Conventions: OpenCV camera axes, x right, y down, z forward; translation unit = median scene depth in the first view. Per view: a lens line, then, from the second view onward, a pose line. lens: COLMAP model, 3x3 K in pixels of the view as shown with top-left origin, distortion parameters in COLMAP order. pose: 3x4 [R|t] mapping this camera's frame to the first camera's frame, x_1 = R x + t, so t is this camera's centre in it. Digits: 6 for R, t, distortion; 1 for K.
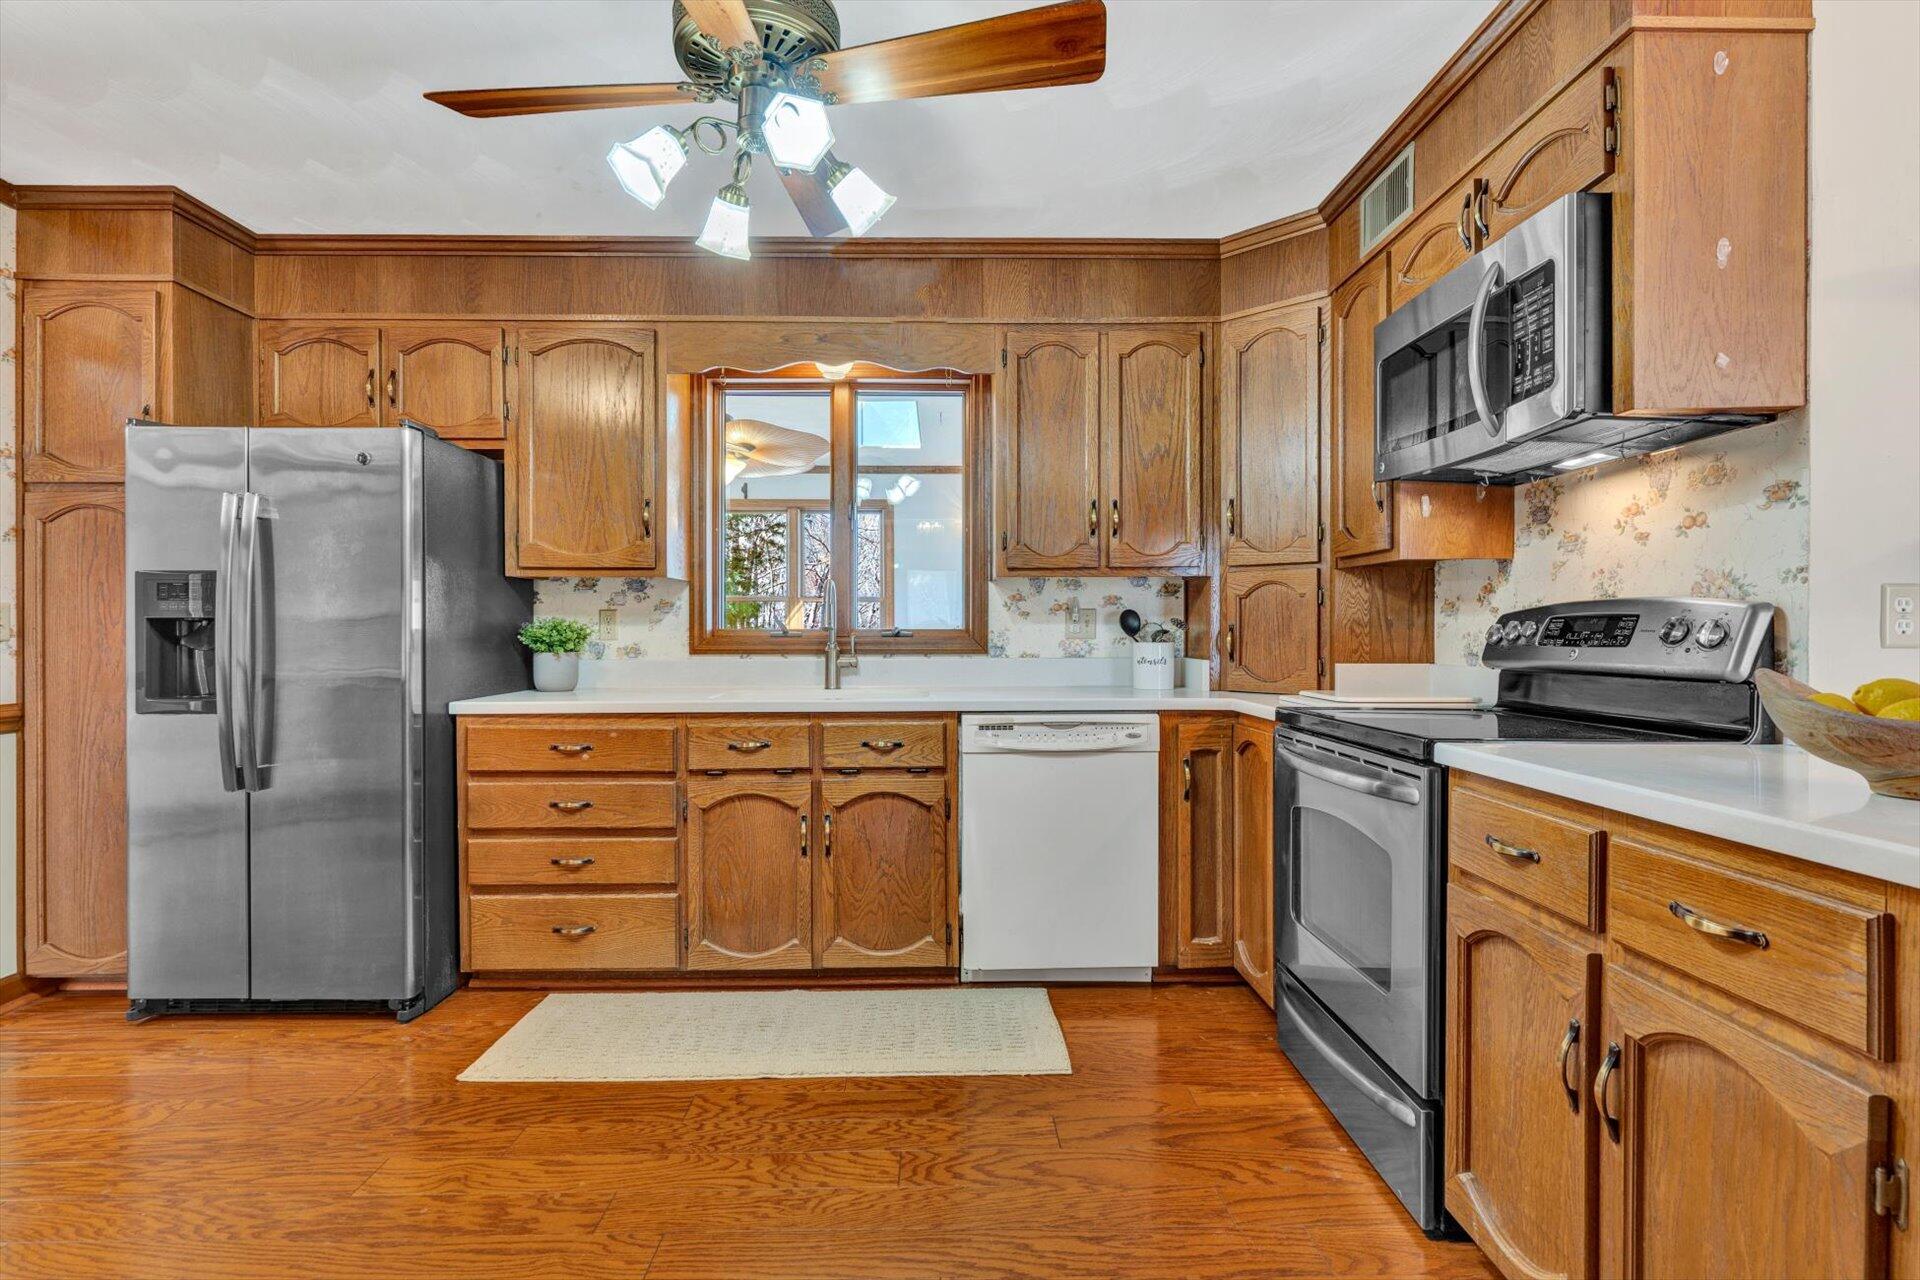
lens RADIAL K [[885.4, 0, 960.8], [0, 885.4, 635.9], [0, 0, 1]] dist [-0.004686, 0.000757]
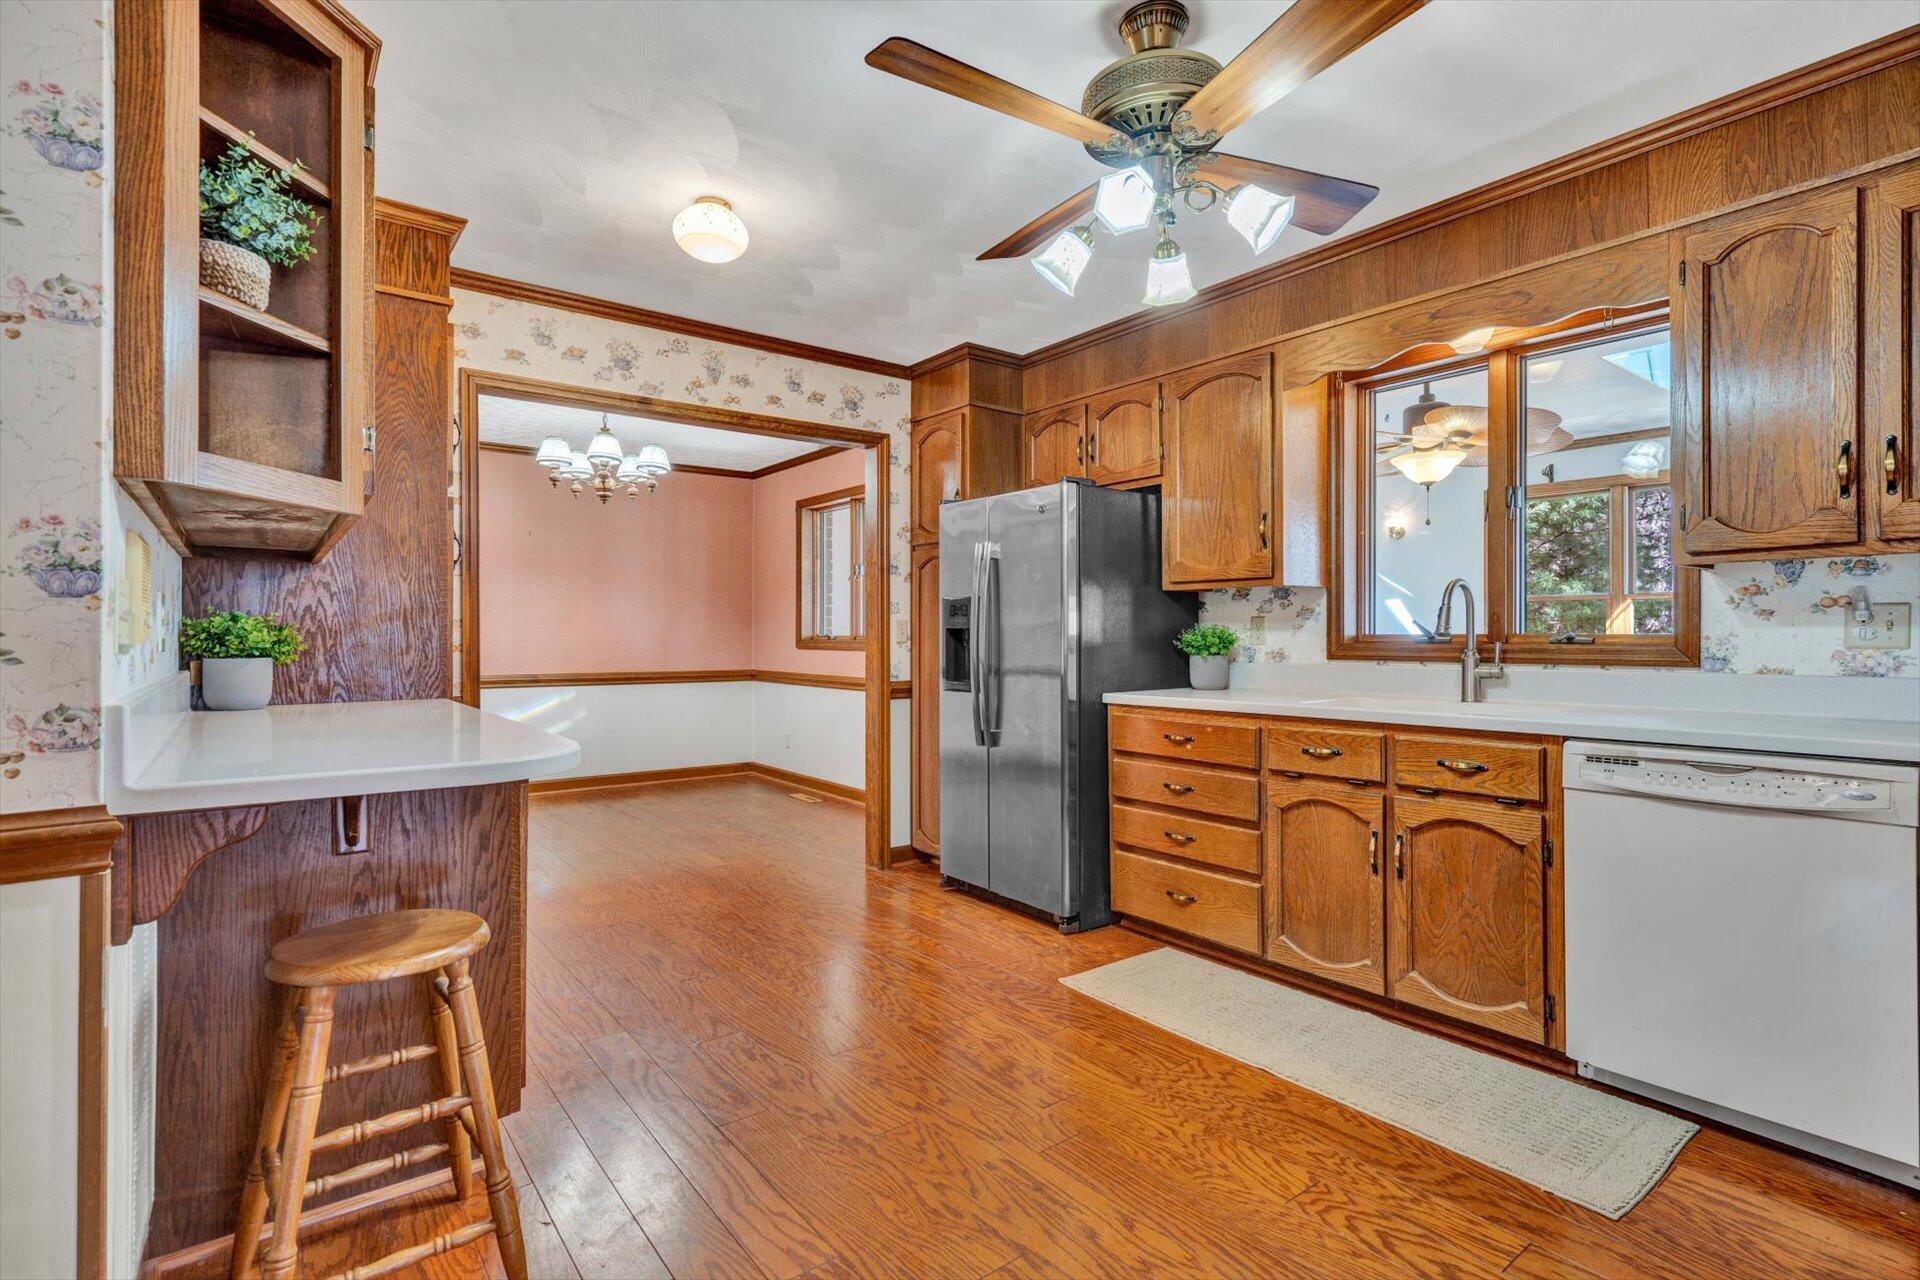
lens RADIAL K [[885.4, 0, 963.7], [0, 885.4, 636.1], [0, 0, 1]] dist [-0.004686, 0.000757]
pose [[0.611191, -0.000010, -0.791483, 0.300248], [-0.003838, 0.999988, -0.002976, -0.001811], [0.791474, 0.004857, 0.611184, 0.070332]]
